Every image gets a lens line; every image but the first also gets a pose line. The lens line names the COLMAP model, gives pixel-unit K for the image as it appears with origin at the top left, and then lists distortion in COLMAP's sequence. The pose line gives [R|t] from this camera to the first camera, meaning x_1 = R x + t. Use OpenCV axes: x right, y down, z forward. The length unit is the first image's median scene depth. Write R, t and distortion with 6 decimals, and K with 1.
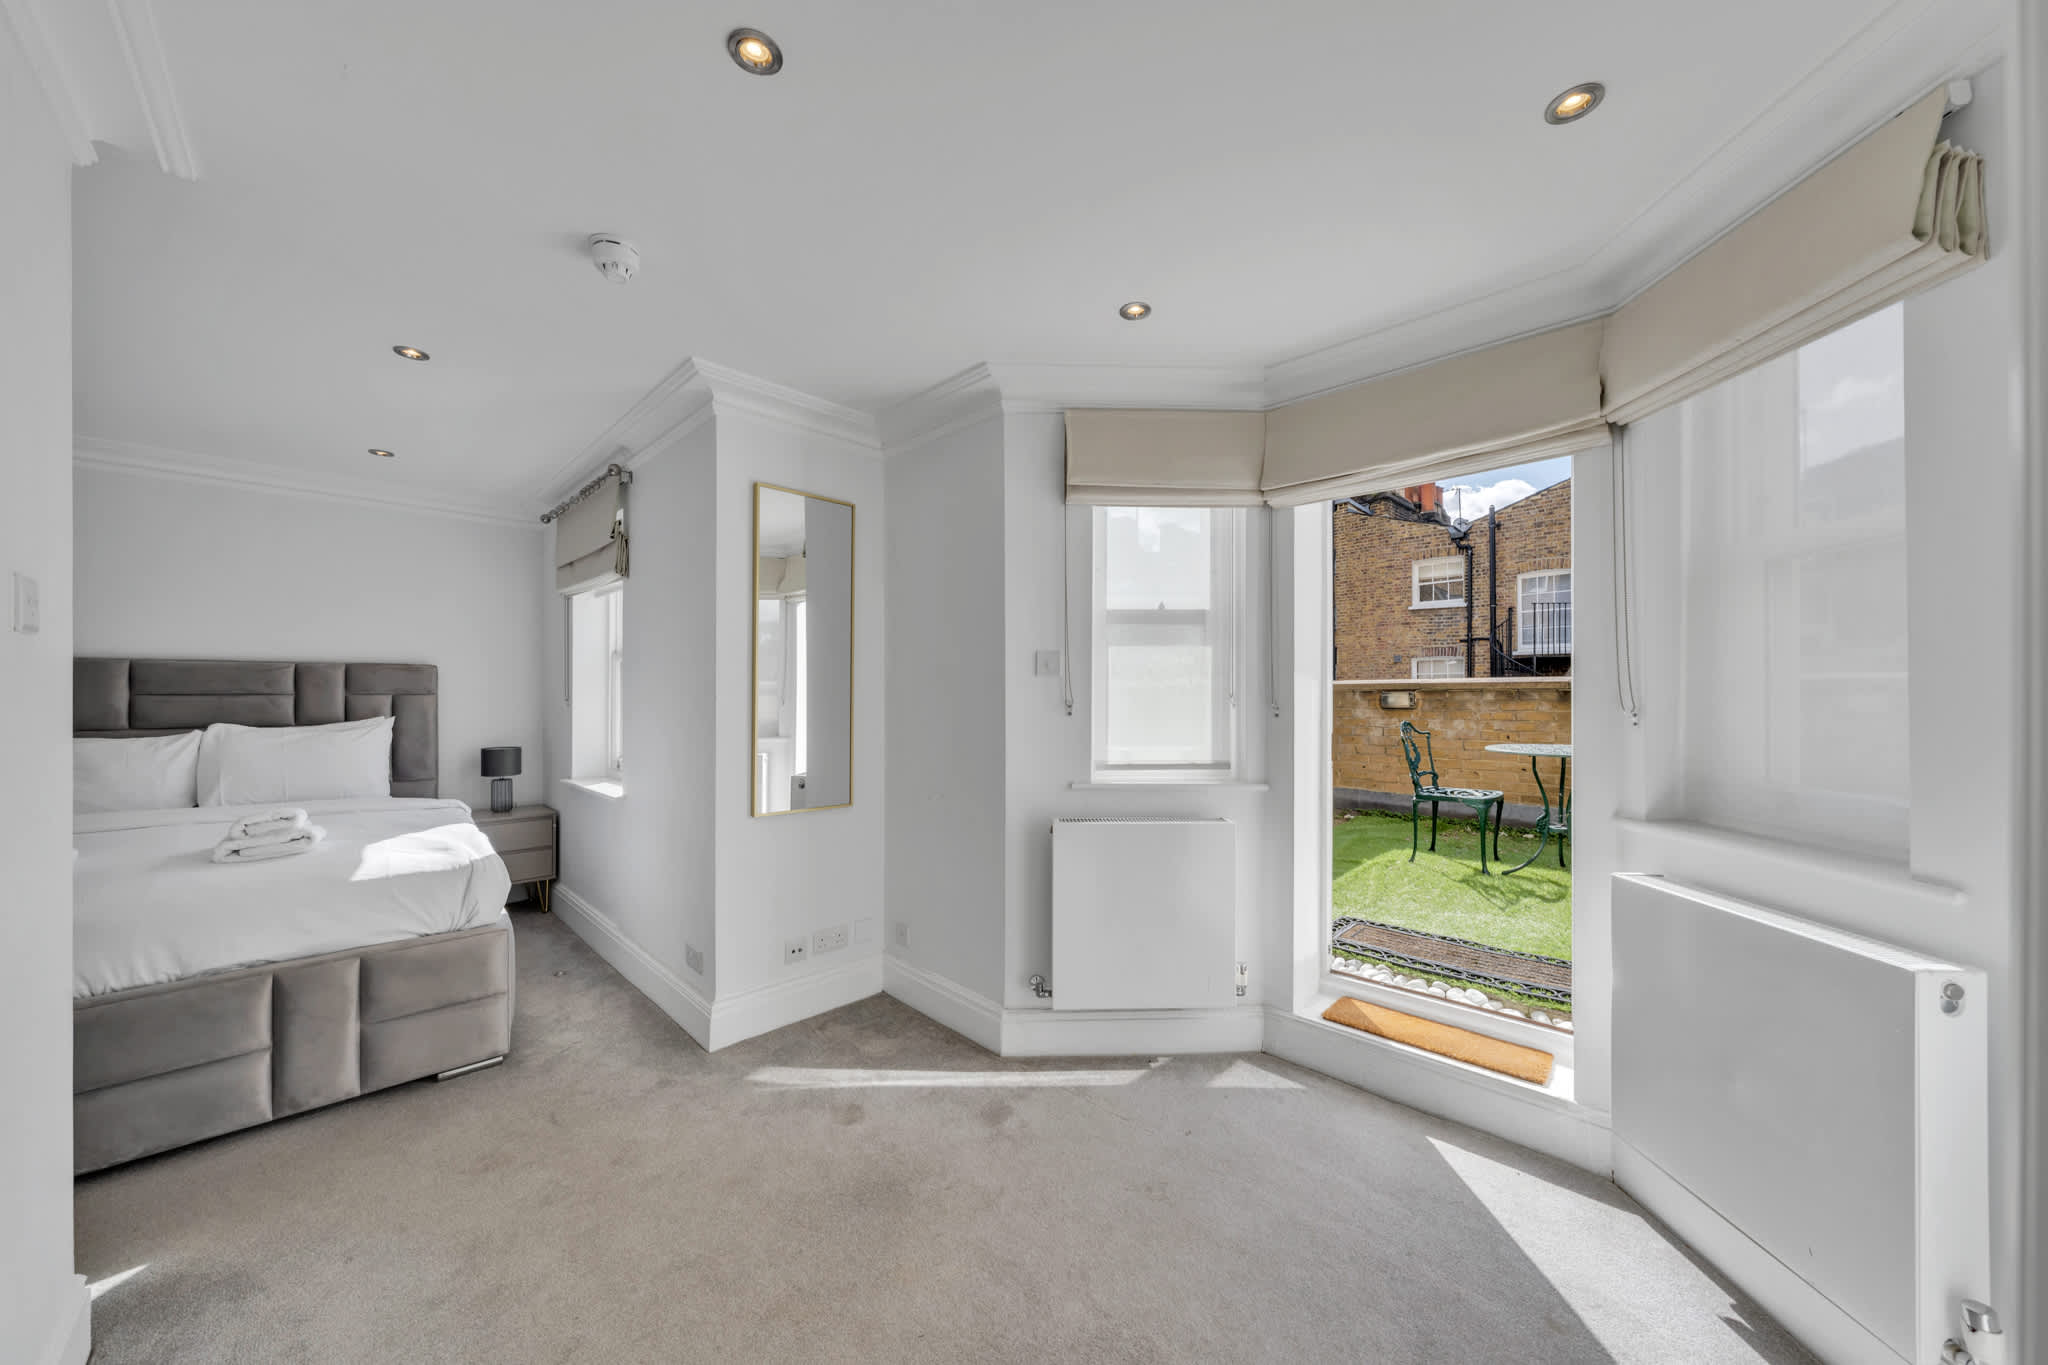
lens RADIAL K [[751.9, 0, 1026.5], [0, 751.9, 690.2], [0, 0, 1]] dist [-0.001233, -0.000293]
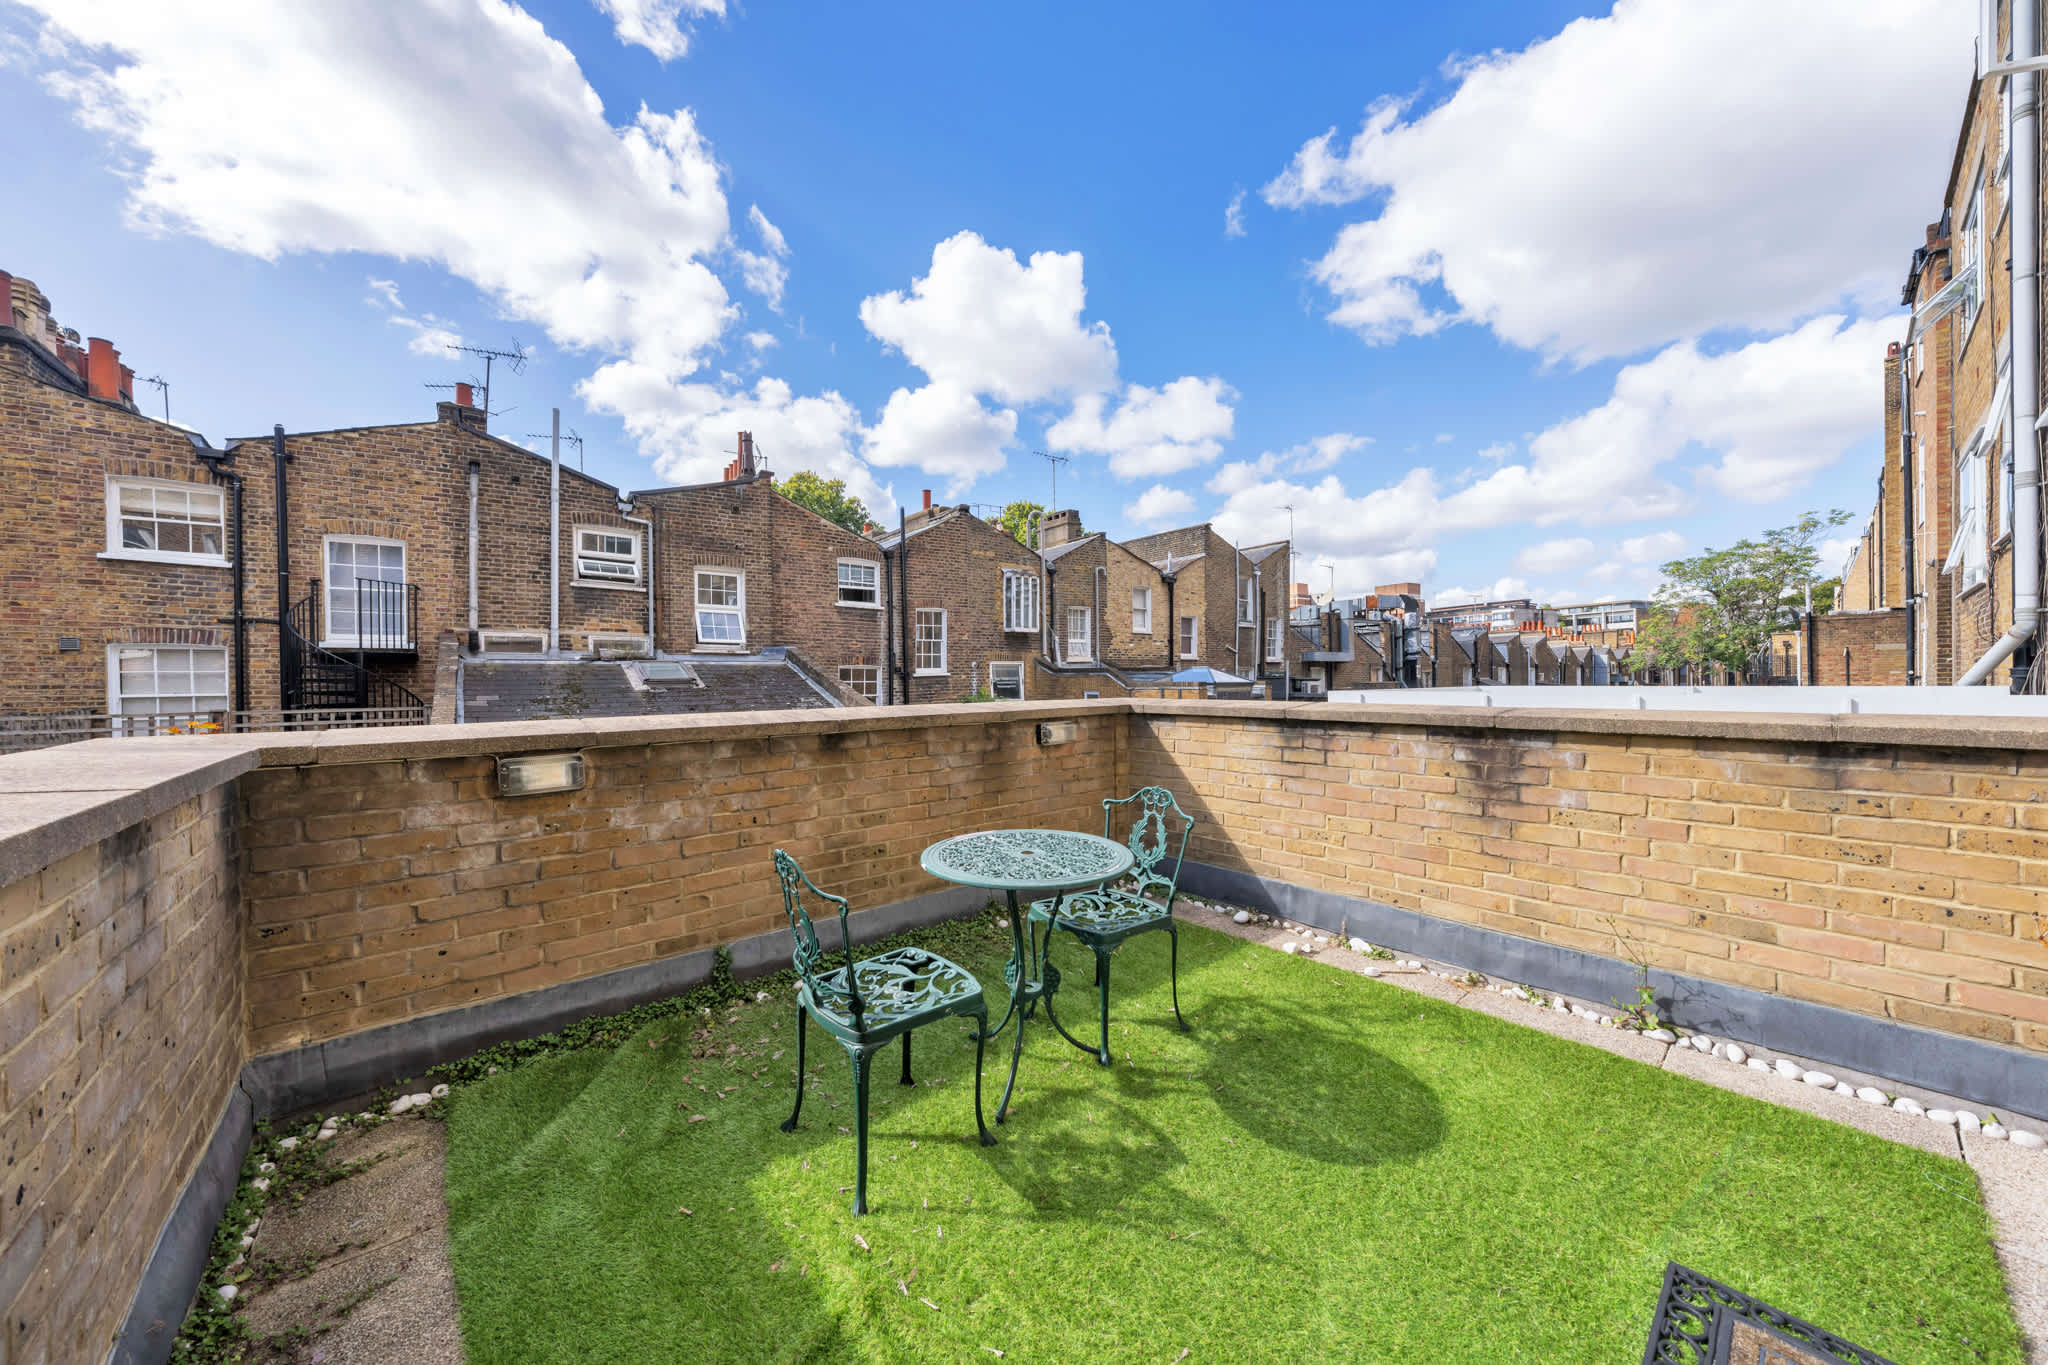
lens RADIAL K [[699.1, 0, 1012.0], [0, 699.1, 679.4], [0, 0, 1]] dist [-0.001852, -0.000103]
pose [[0.084830, -0.004351, 0.996386, 0.121565], [0.001736, 0.999990, 0.004219, -0.045014], [-0.996394, 0.001372, 0.084836, 0.728216]]
